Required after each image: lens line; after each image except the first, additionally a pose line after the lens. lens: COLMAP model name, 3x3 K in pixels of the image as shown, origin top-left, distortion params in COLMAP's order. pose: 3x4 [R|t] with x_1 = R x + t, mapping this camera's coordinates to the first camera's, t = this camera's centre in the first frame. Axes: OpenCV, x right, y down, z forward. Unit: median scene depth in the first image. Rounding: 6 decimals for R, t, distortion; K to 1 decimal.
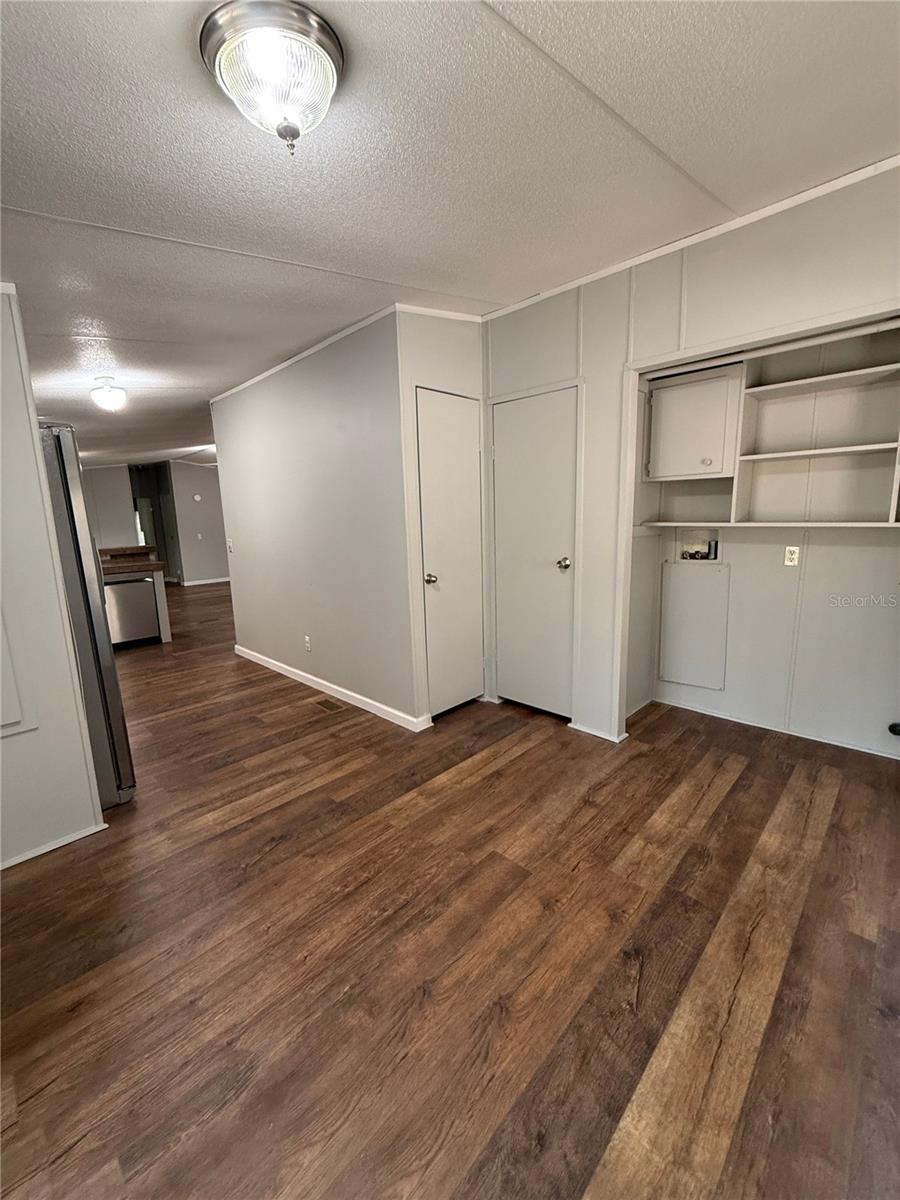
lens RADIAL K [[479.3, 0, 450.3], [0, 479.3, 596.3], [0, 0, 1]] dist [-0.000378, 0.000662]
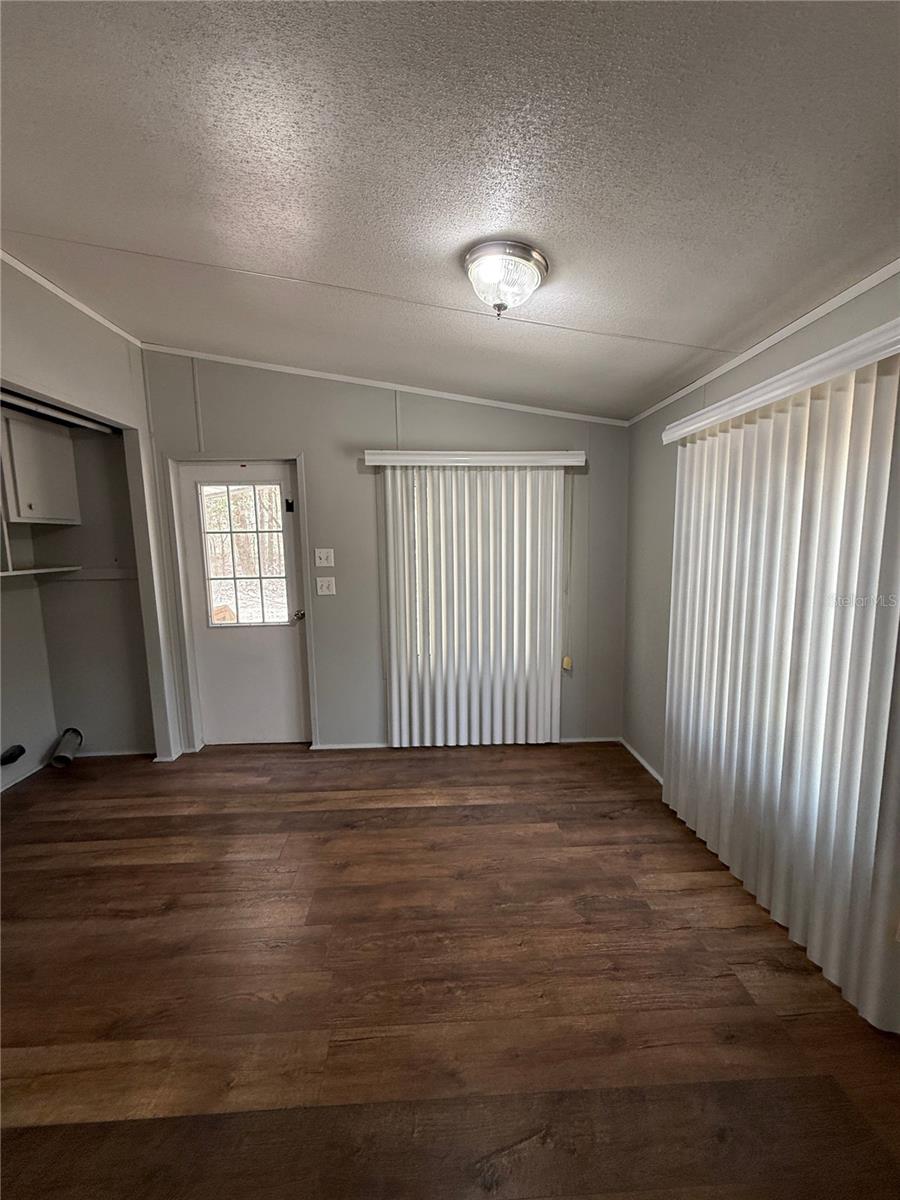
lens RADIAL K [[479.3, 0, 455.6], [0, 479.3, 597.8], [0, 0, 1]] dist [-0.000378, 0.000662]
pose [[-0.734421, -0.047756, 0.677012, -0.644946], [0.150495, 0.961229, 0.231061, -0.208212], [-0.661798, 0.271583, -0.698760, 1.182221]]
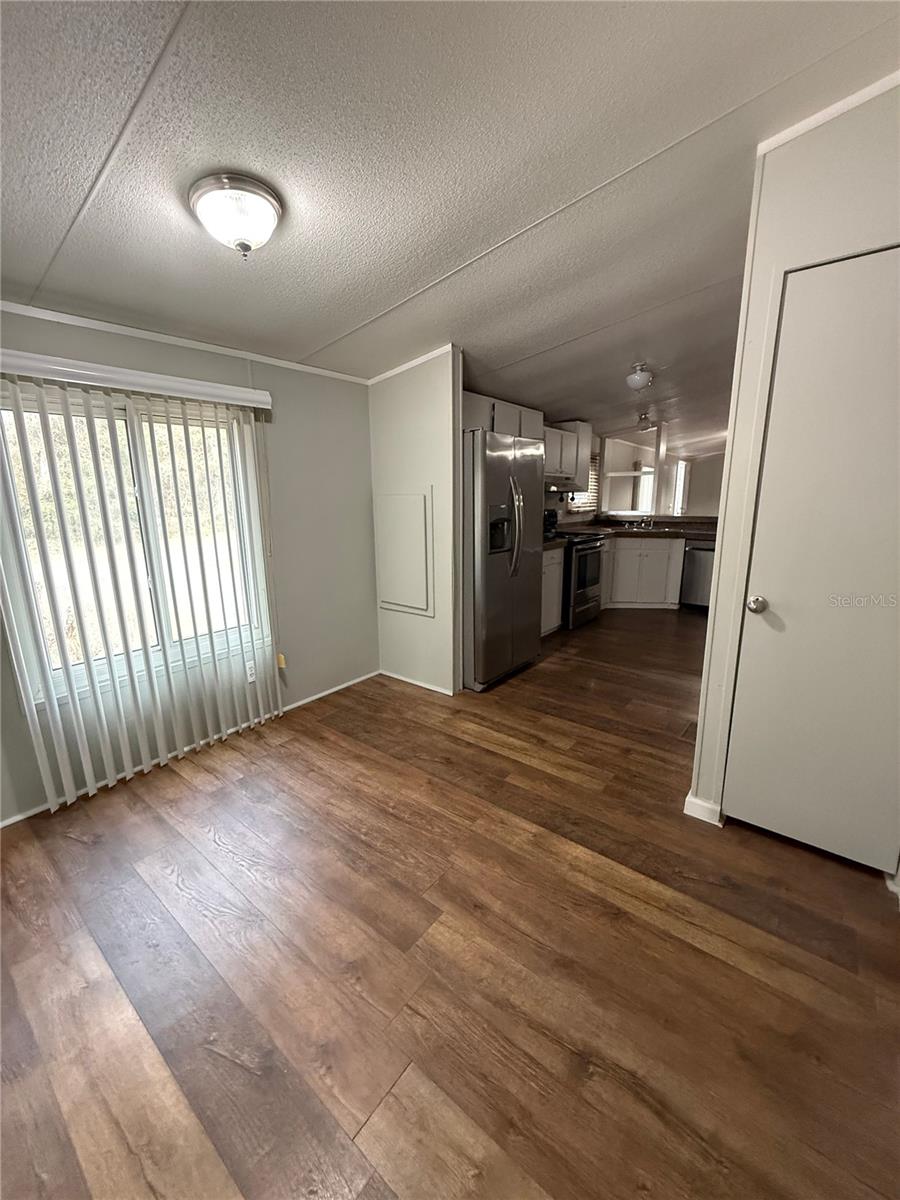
lens RADIAL K [[479.3, 0, 450.2], [0, 479.3, 602.6], [0, 0, 1]] dist [-0.000378, 0.000662]
pose [[0.099294, 0.250179, -0.963095, 0.698967], [-0.164591, 0.958675, 0.232062, -0.160470], [0.981351, 0.135474, 0.136367, 0.768271]]
